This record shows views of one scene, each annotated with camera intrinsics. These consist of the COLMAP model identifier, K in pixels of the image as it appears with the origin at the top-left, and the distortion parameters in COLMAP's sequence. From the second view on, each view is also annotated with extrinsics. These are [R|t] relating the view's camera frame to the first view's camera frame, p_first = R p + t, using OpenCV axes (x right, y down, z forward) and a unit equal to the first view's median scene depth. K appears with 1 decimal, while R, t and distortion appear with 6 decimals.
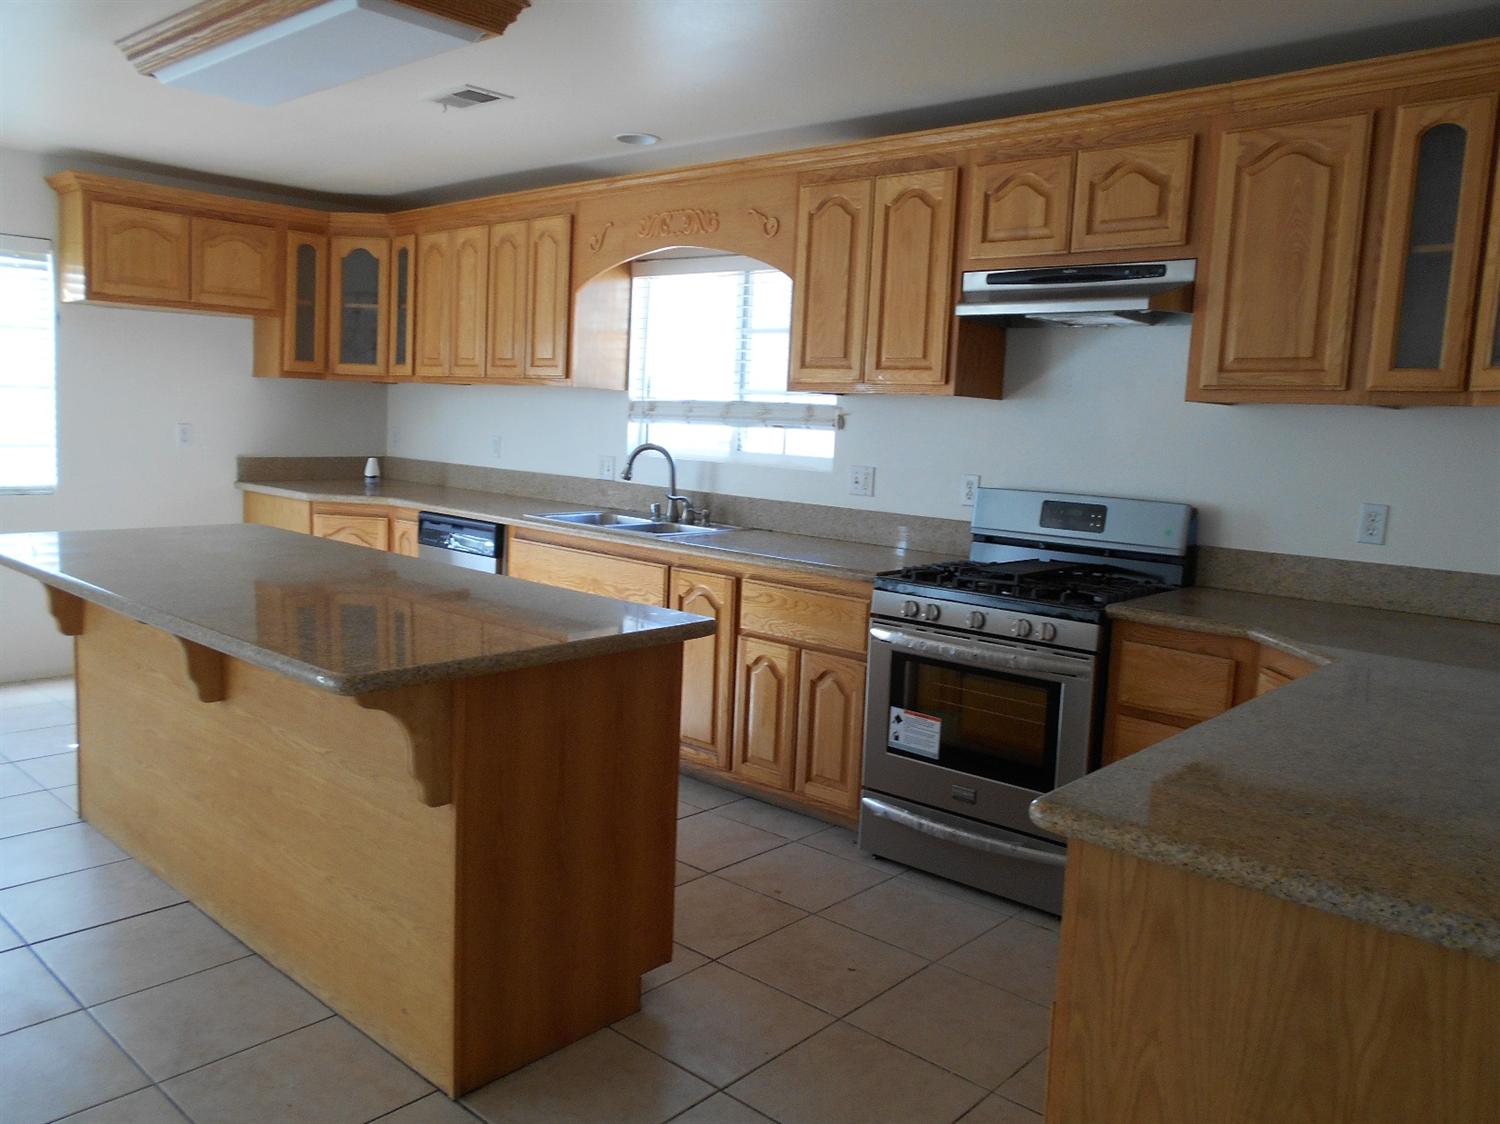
lens RADIAL K [[1157.0, 0, 751.2], [0, 1157.0, 555.6], [0, 0, 1]] dist [-0.042145, 0.028083]
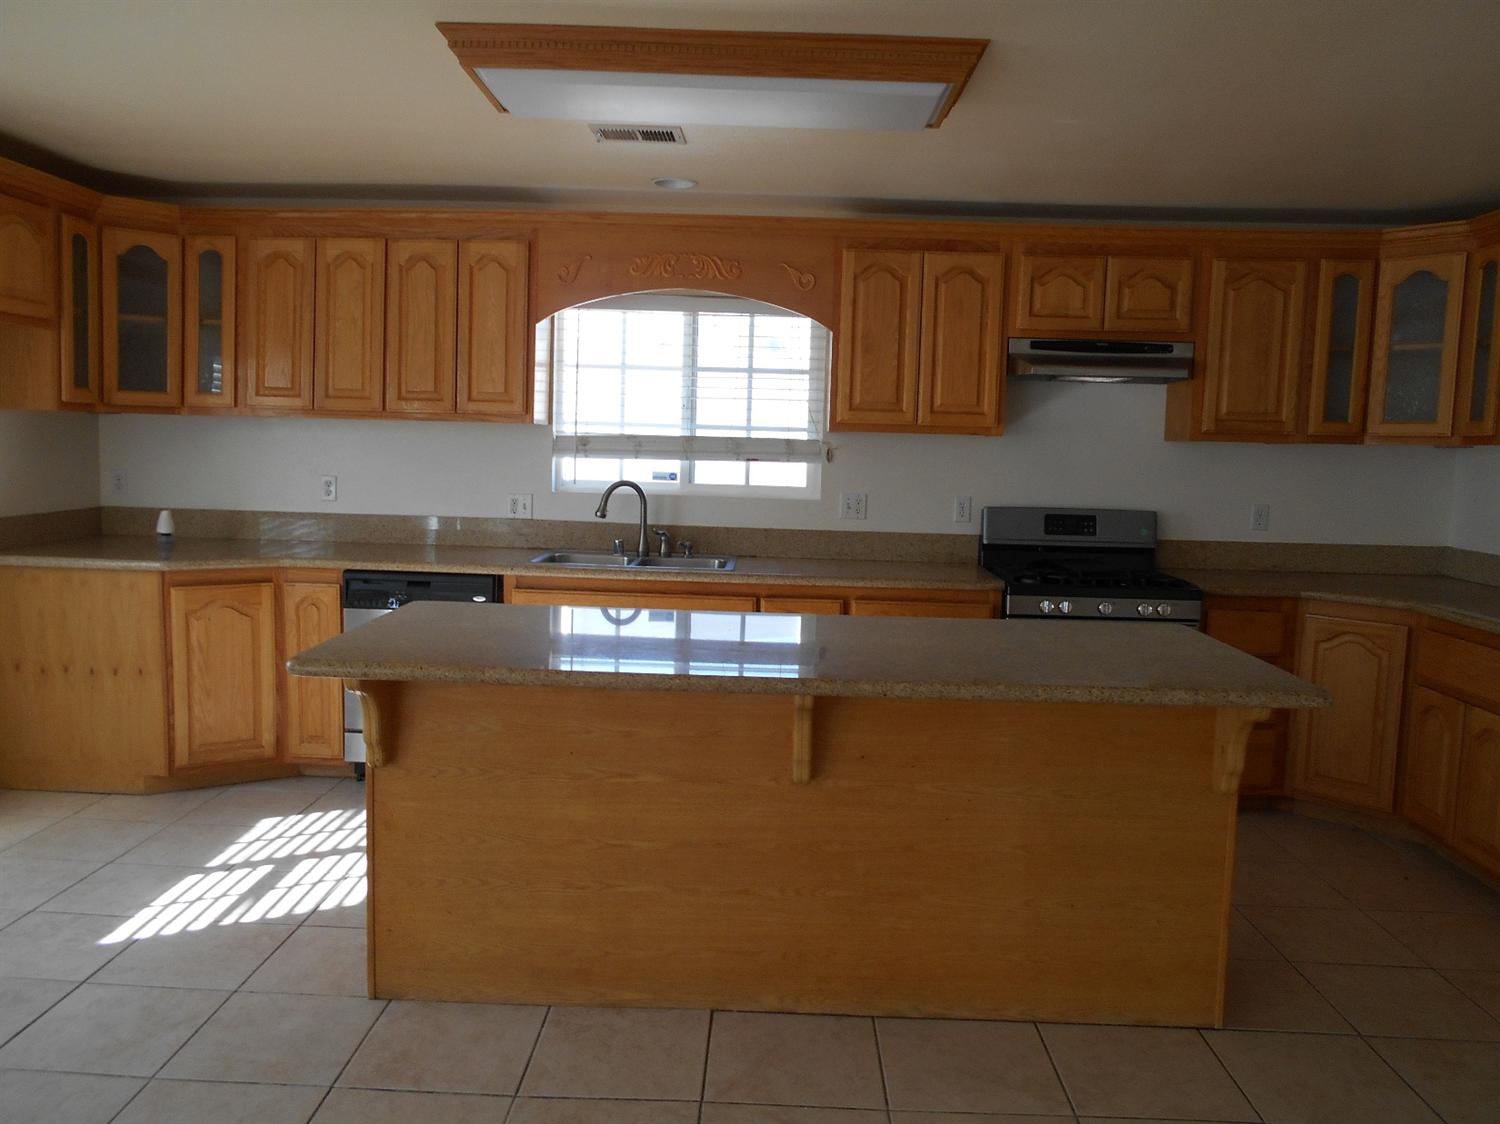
lens RADIAL K [[1157.0, 0, 747.0], [0, 1157.0, 547.0], [0, 0, 1]] dist [-0.042145, 0.028083]
pose [[0.762344, -0.080649, 0.642128, -0.651601], [0.083926, 0.996146, 0.025474, -0.056057], [-0.641707, 0.034472, 0.766174, 0.170285]]
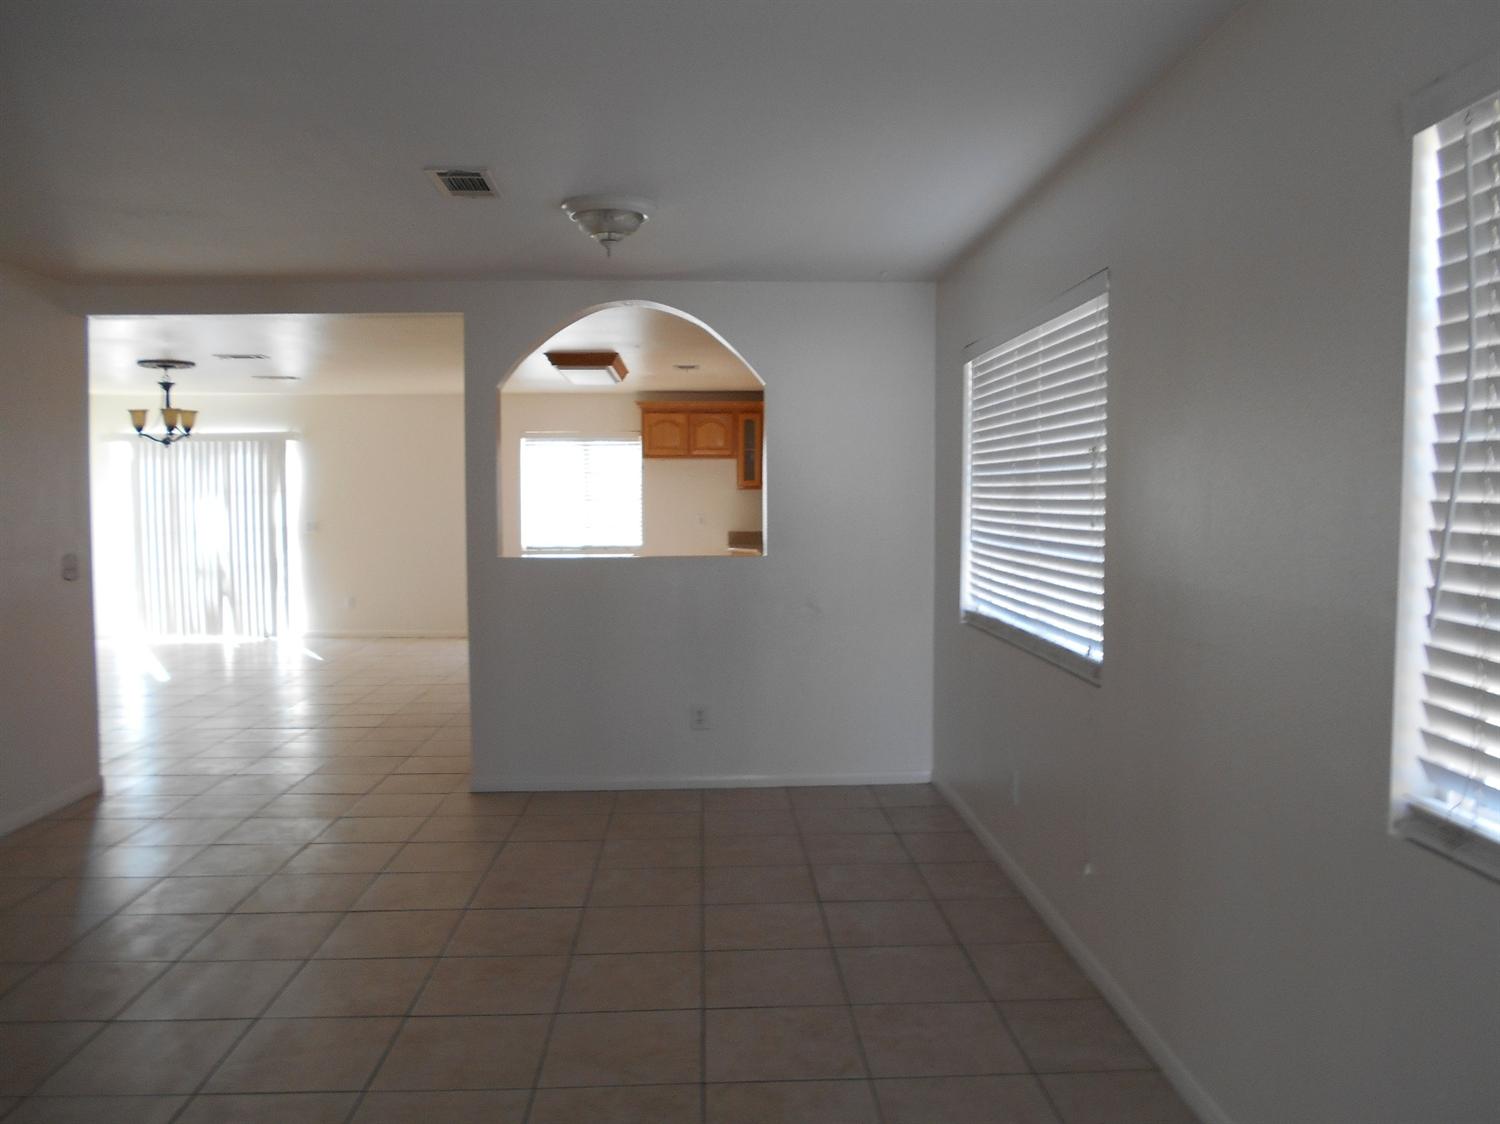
lens RADIAL K [[1157.0, 0, 752.1], [0, 1157.0, 564.0], [0, 0, 1]] dist [-0.042145, 0.028083]
pose [[0.701901, -0.001508, -0.712273, 1.167700], [-0.056770, 0.996698, -0.058054, 0.095296], [0.710008, 0.081184, 0.699498, -0.385302]]
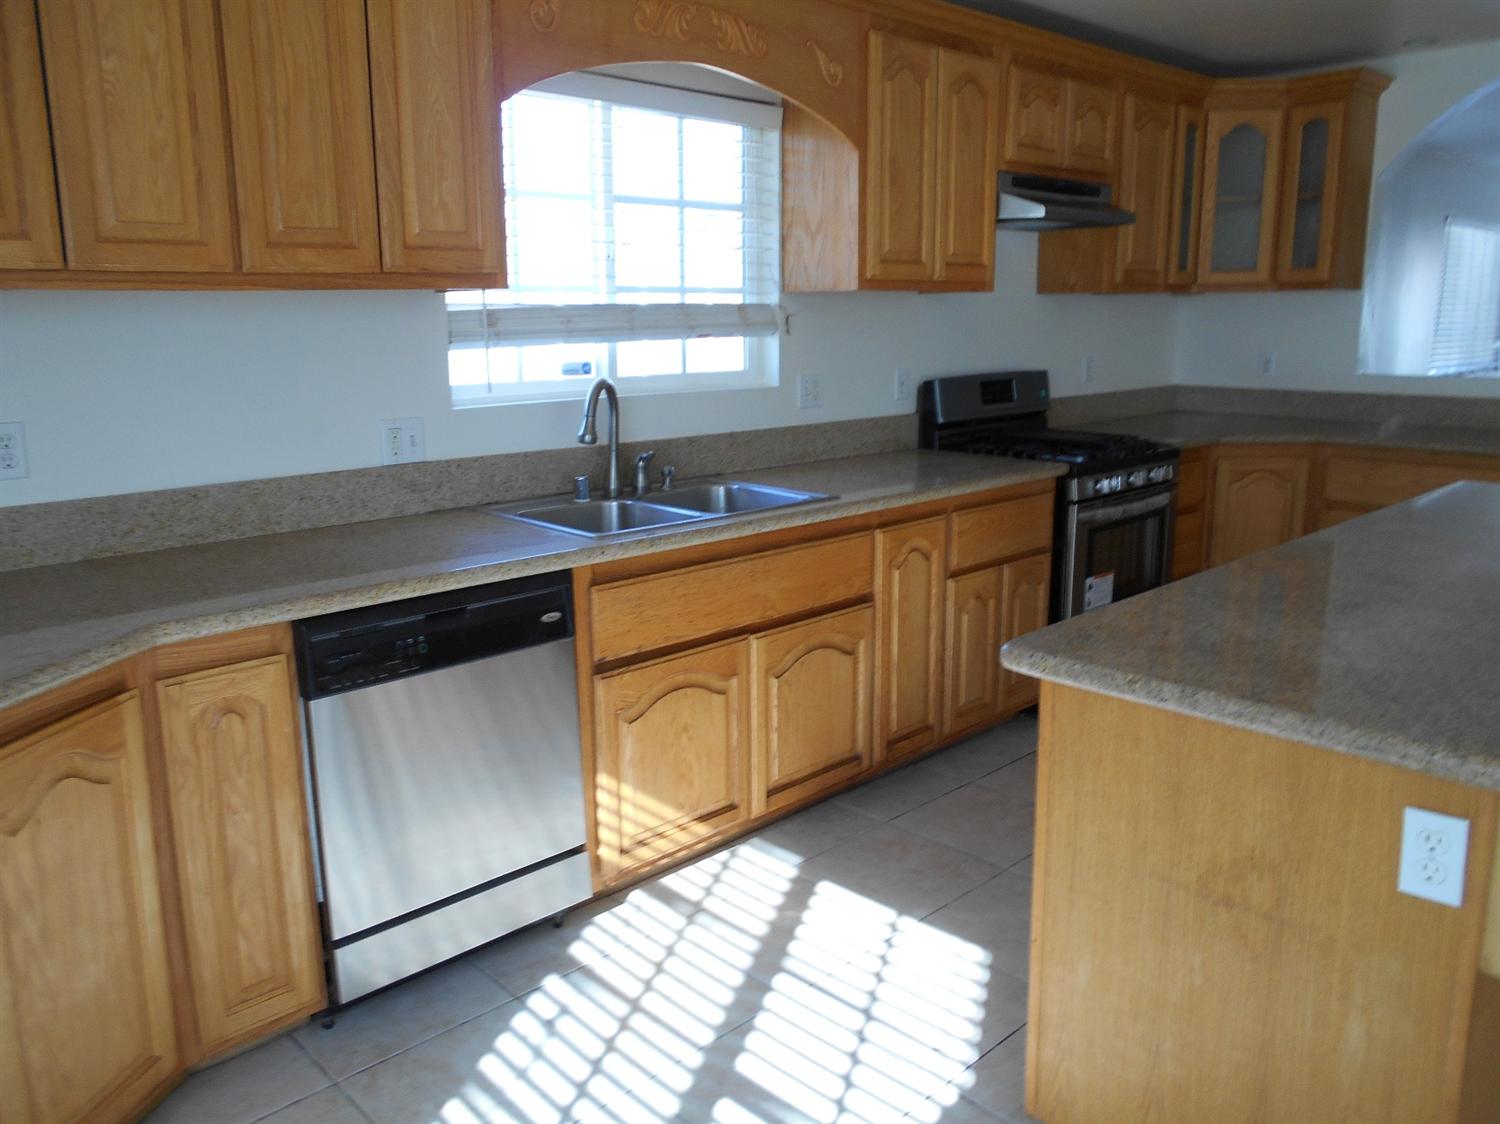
lens RADIAL K [[1157.0, 0, 753.7], [0, 1157.0, 558.4], [0, 0, 1]] dist [-0.042145, 0.028083]
pose [[0.078136, -0.256026, 0.963507, -0.697797], [0.130485, 0.960774, 0.244718, -0.145422], [-0.988367, 0.106602, 0.108478, 0.863102]]
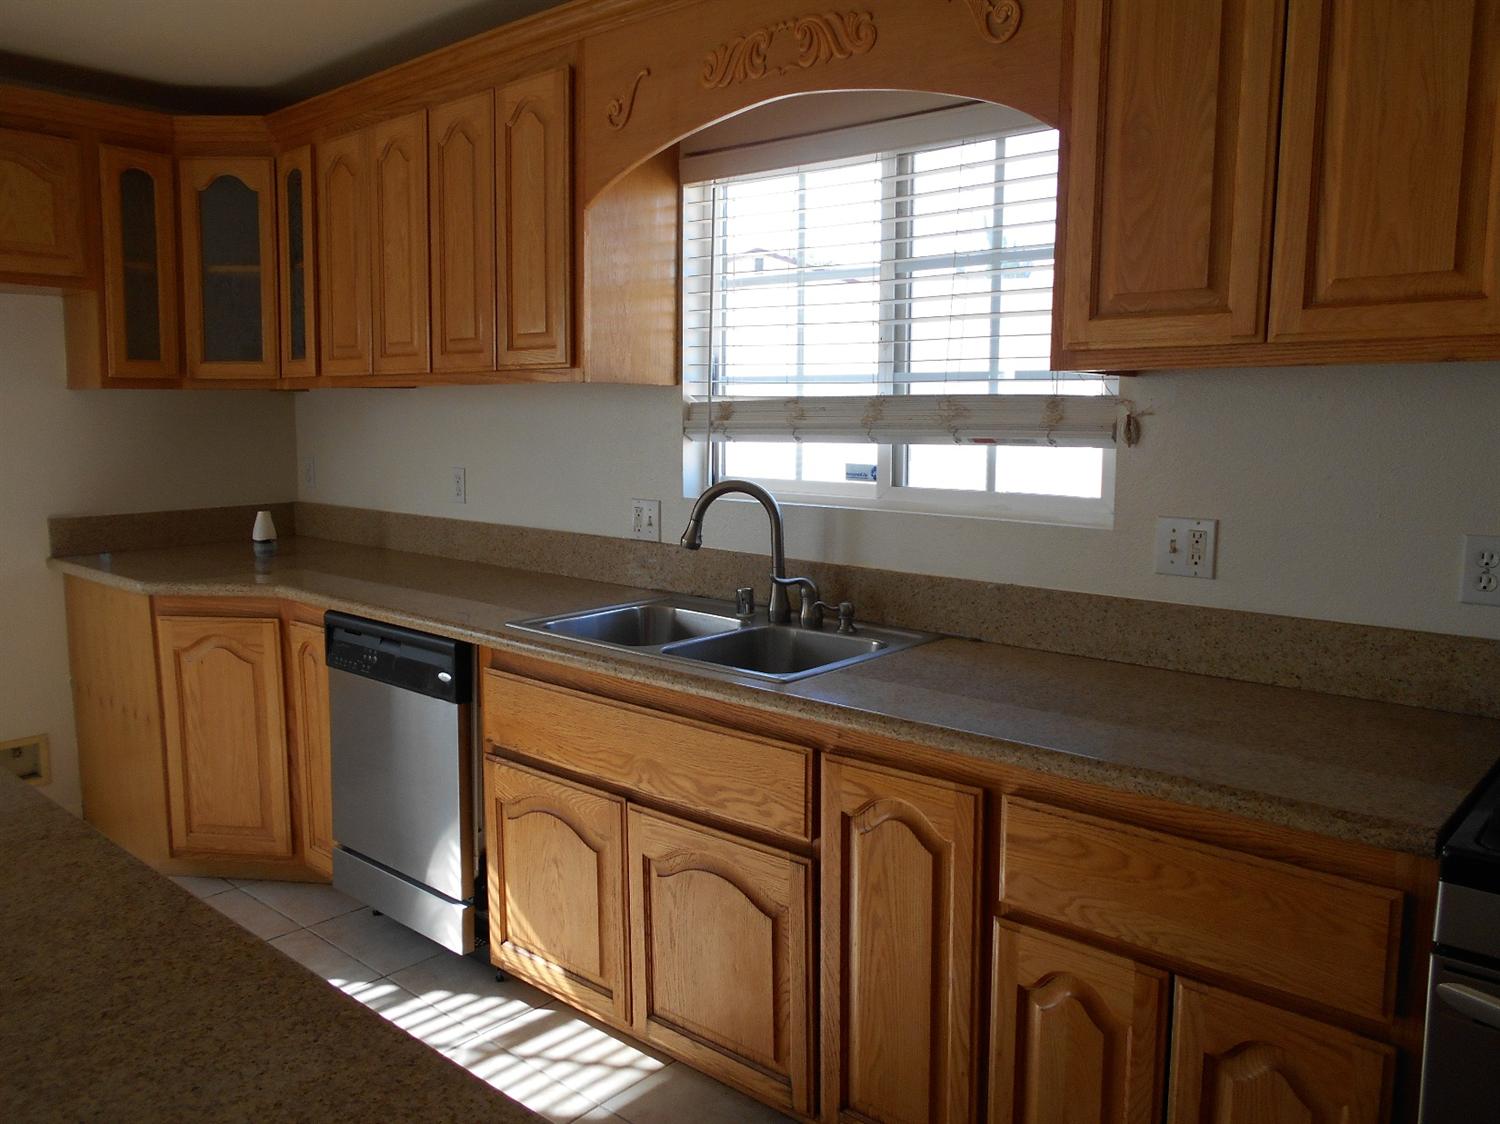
lens RADIAL K [[1157.0, 0, 743.9], [0, 1157.0, 562.6], [0, 0, 1]] dist [-0.042145, 0.028083]
pose [[0.999122, -0.041893, -0.000509, -0.084042], [0.041895, 0.999075, 0.009669, -0.063544], [0.000103, -0.009682, 0.999953, 0.457619]]
